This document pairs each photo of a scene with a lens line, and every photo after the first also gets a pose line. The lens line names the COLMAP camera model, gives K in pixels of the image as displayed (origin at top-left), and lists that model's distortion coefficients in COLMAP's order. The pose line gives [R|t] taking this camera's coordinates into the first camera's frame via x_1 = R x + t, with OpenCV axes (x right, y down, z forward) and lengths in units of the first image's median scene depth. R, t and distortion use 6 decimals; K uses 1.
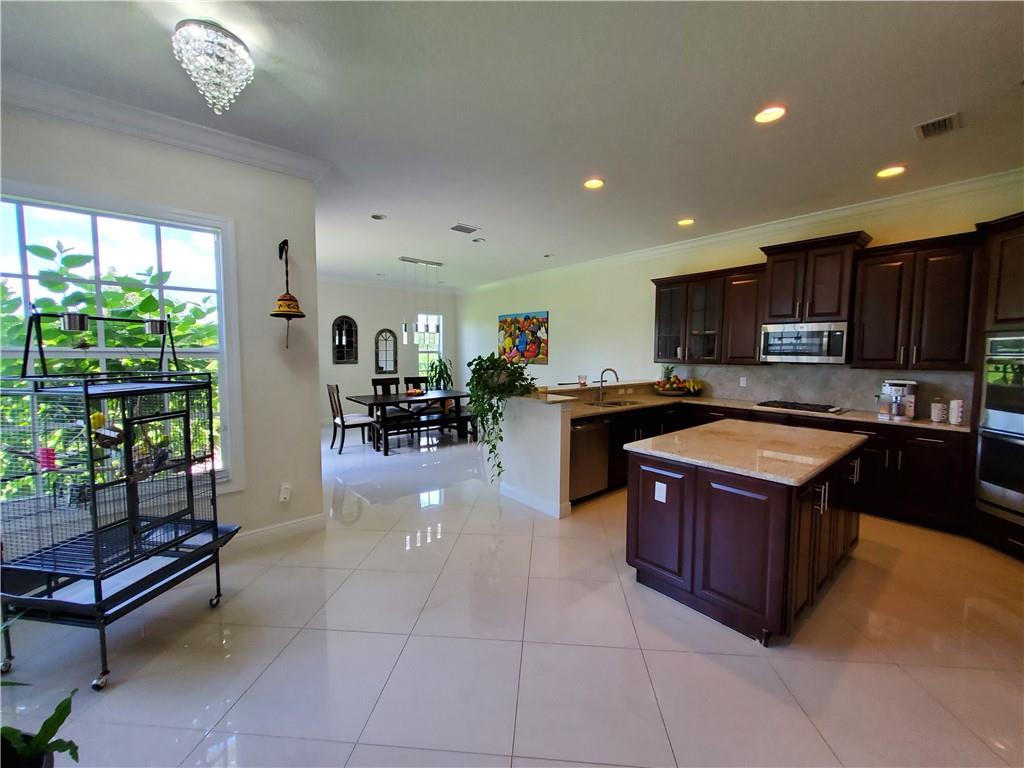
lens RADIAL K [[408.6, 0, 512.0], [0, 408.6, 384.0], [0, 0, 1]] dist [0.000017, 0.000015]
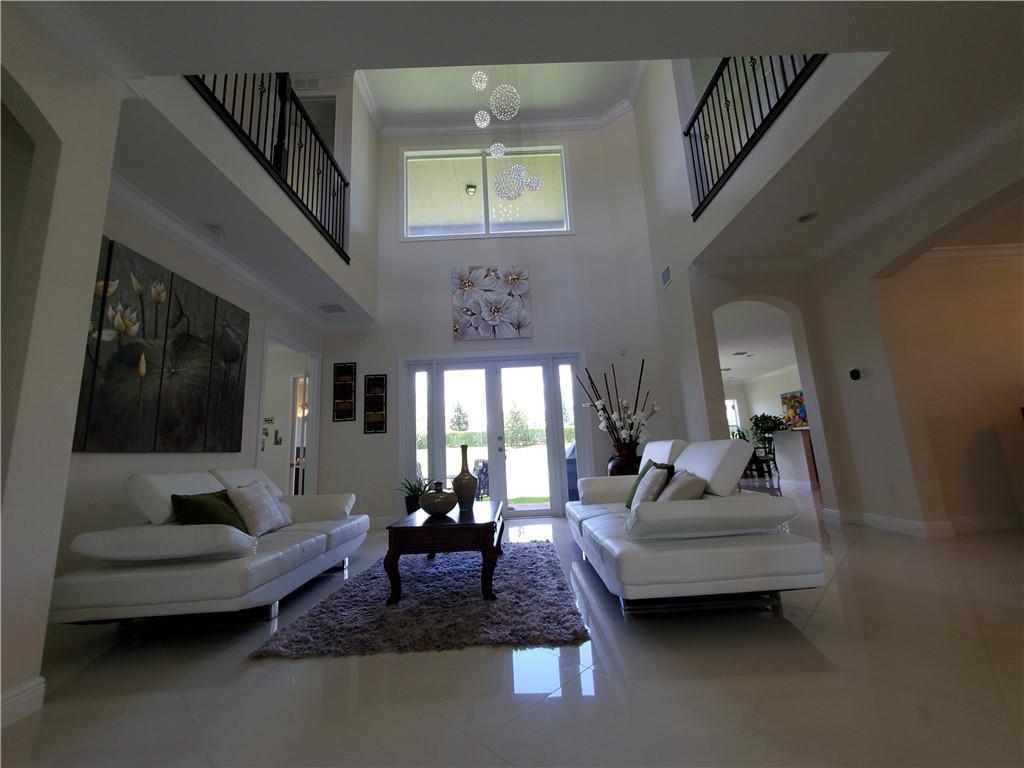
lens RADIAL K [[408.6, 0, 512.0], [0, 408.6, 384.0], [0, 0, 1]] dist [0.000017, 0.000015]
pose [[0.772075, -0.162470, -0.614413, 0.130592], [0.013921, 0.970862, -0.239234, 0.126942], [0.635379, 0.176154, 0.751840, -0.684138]]
